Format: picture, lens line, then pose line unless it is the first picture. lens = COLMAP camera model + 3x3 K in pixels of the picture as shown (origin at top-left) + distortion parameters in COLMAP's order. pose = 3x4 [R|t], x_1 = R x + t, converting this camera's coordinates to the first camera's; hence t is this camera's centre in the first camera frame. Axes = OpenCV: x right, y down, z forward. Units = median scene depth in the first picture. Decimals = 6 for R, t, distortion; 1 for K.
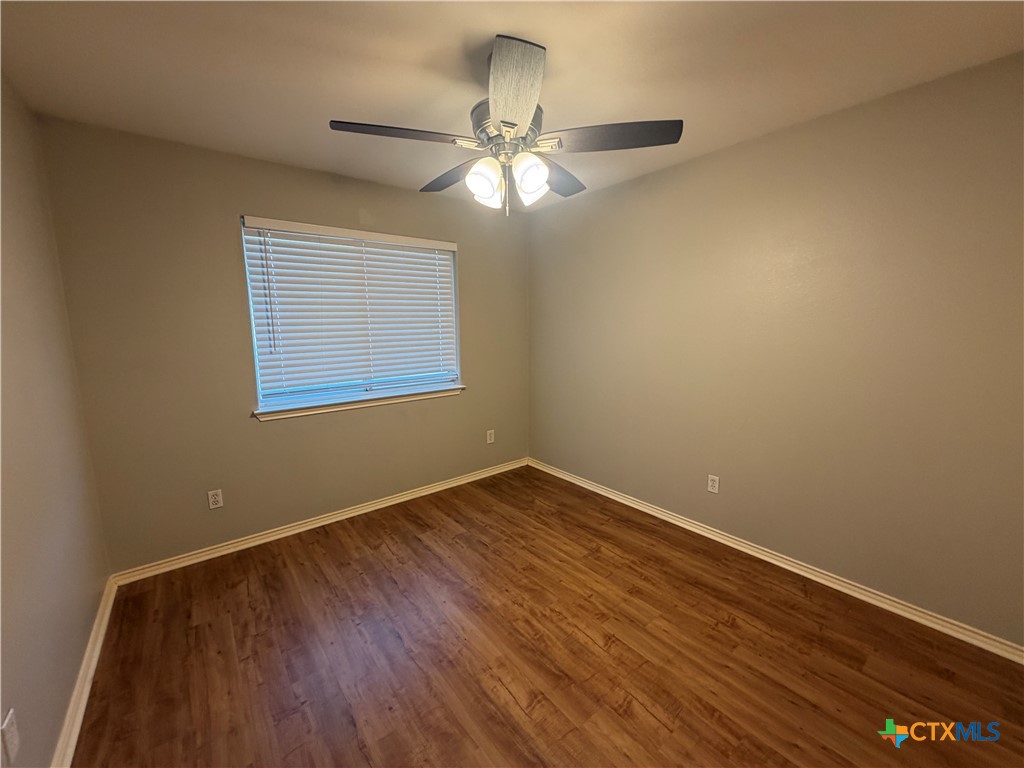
lens RADIAL K [[408.8, 0, 518.0], [0, 408.8, 387.8], [0, 0, 1]] dist [0.000429, 0.000233]
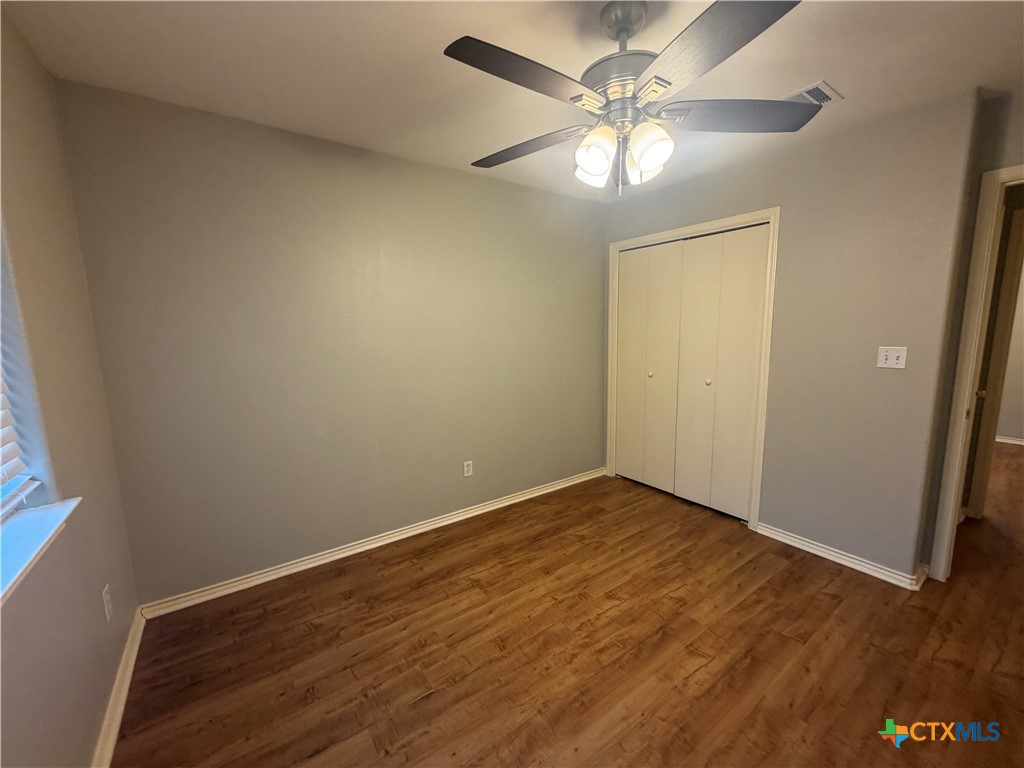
lens RADIAL K [[408.8, 0, 511.8], [0, 408.8, 380.8], [0, 0, 1]] dist [0.000429, 0.000233]
pose [[0.064368, -0.125334, 0.990024, -0.752444], [0.167864, 0.979305, 0.113063, -0.133698], [-0.983706, 0.158912, 0.084075, 0.956478]]
